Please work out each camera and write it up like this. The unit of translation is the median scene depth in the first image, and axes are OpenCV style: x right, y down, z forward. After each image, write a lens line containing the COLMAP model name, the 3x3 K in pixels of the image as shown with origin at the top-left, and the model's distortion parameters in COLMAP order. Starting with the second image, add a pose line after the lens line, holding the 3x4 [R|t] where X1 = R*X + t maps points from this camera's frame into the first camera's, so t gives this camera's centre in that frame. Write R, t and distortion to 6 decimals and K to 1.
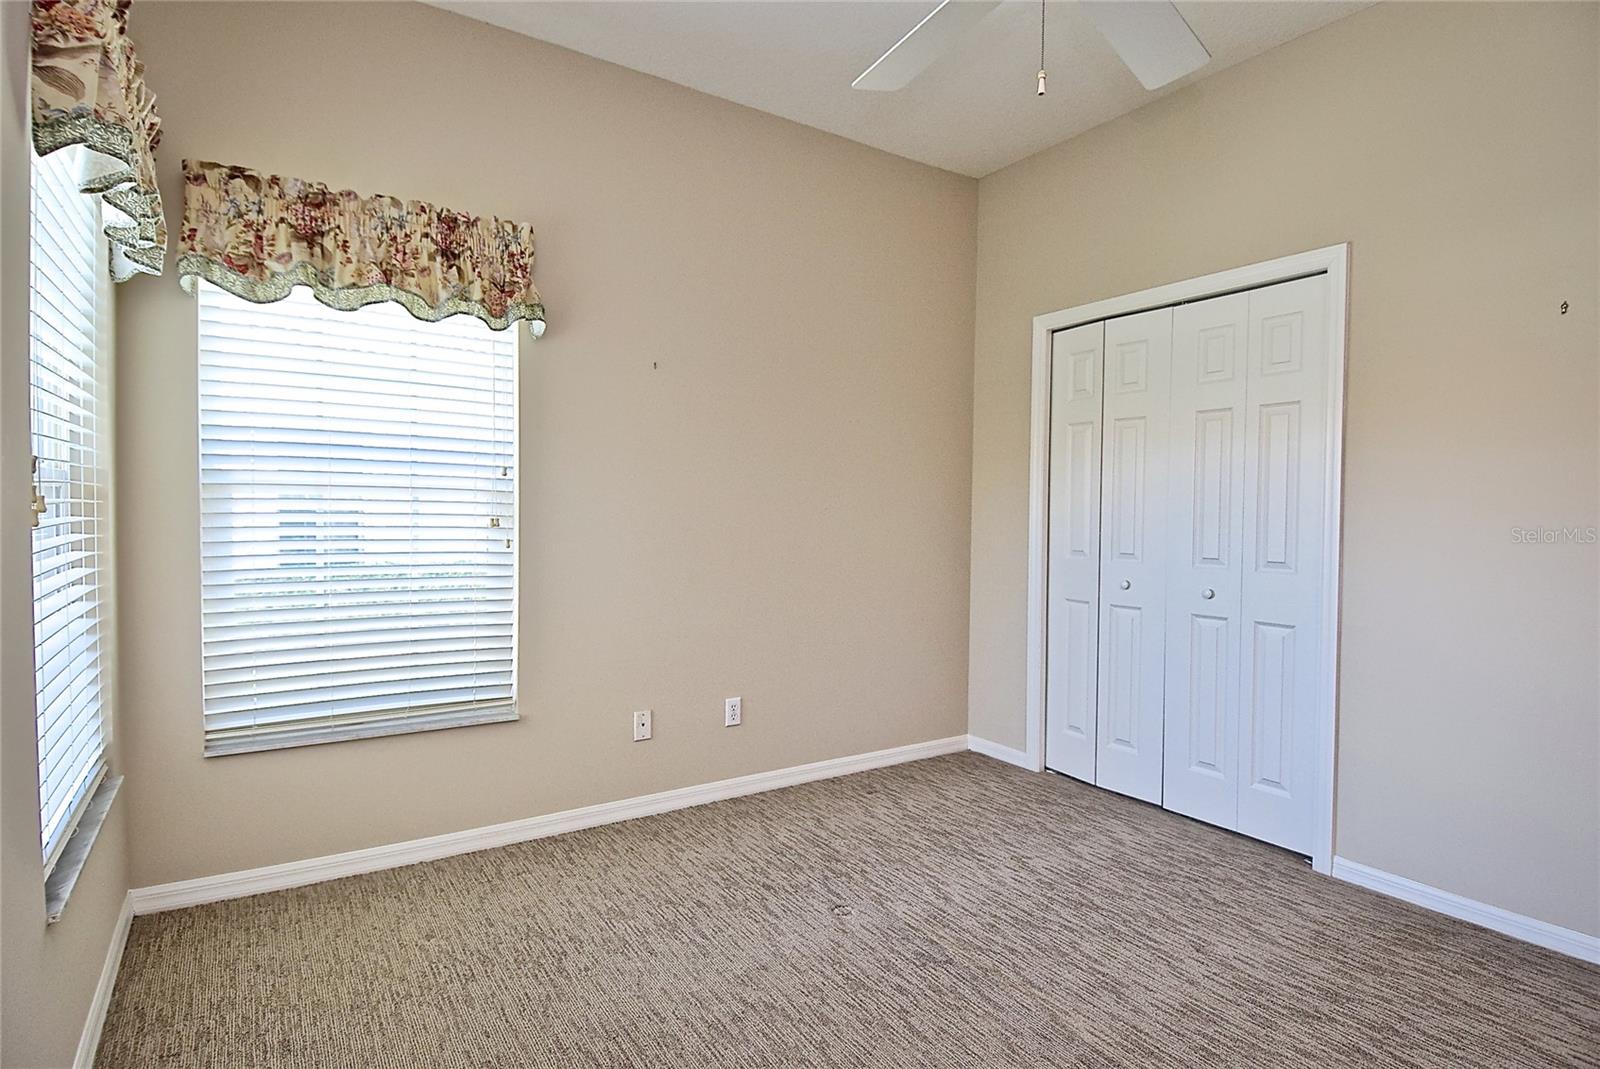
lens RADIAL K [[825.1, 0, 802.7], [0, 825.1, 533.4], [0, 0, 1]] dist [0.038757, -0.046230]
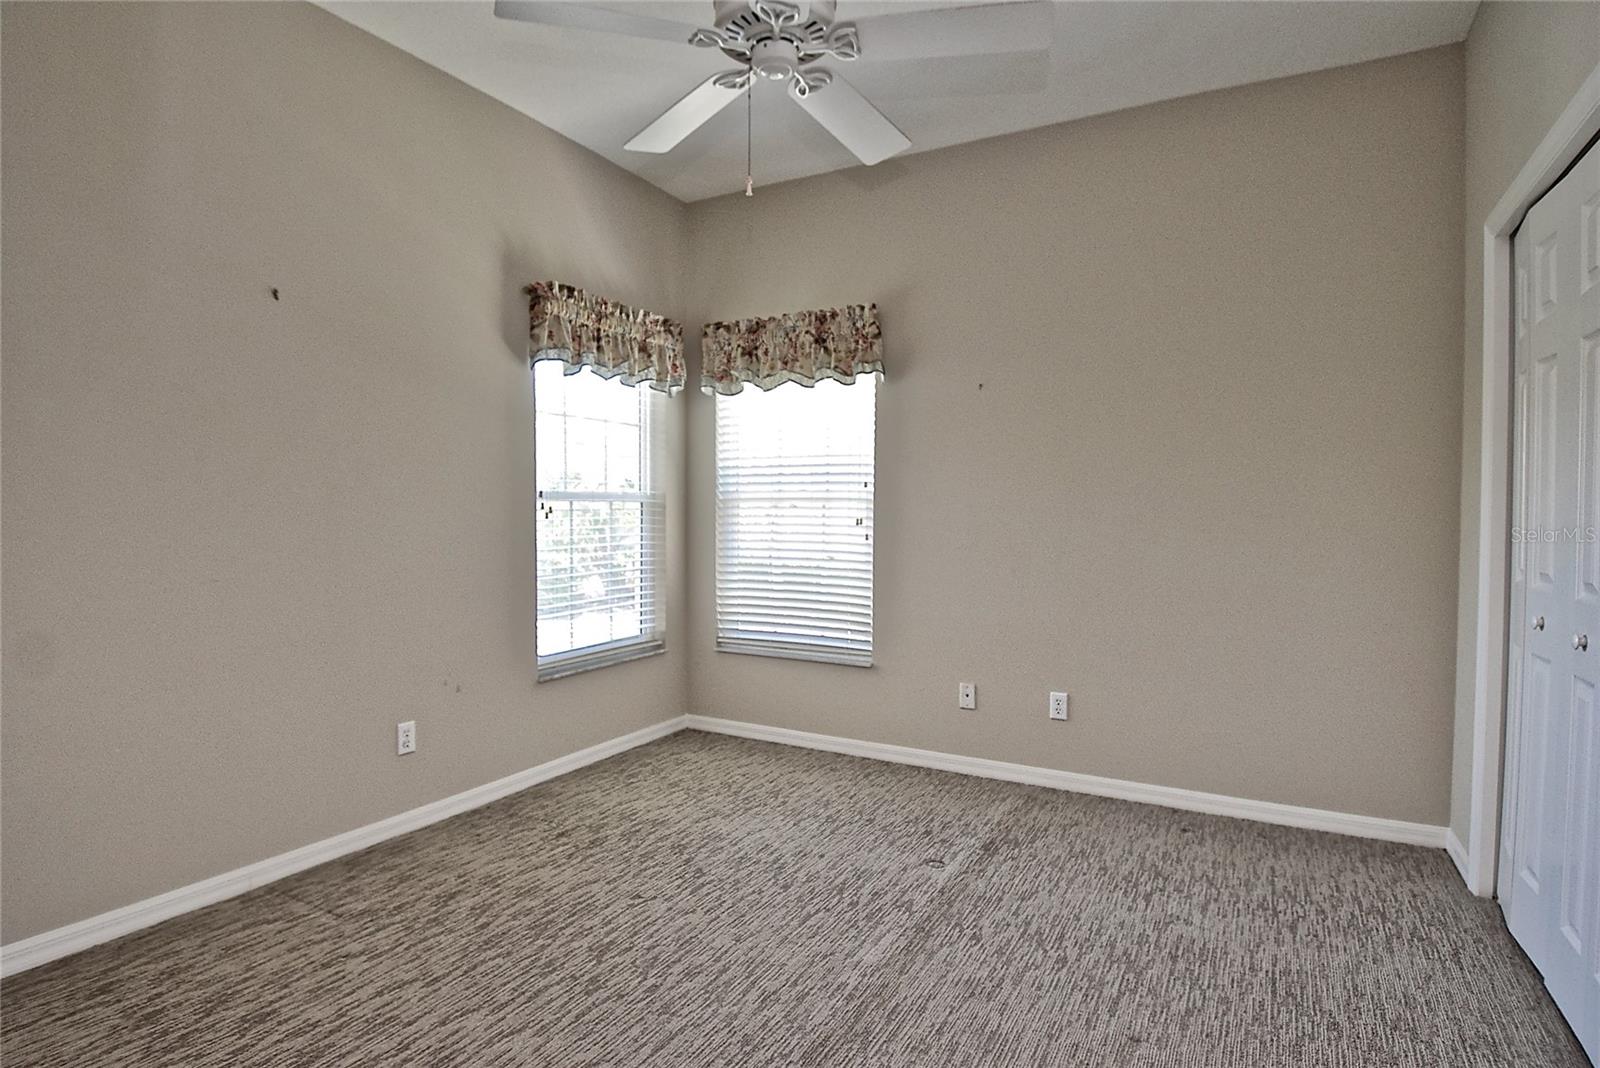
lens RADIAL K [[868.3, 0, 802.9], [0, 868.3, 537.5], [0, 0, 1]] dist [0.038242, -0.059567]
pose [[0.456308, 0.013323, -0.889722, 0.941720], [-0.024786, 0.999690, 0.002258, 0.012777], [0.889477, 0.021022, 0.456497, 0.270344]]
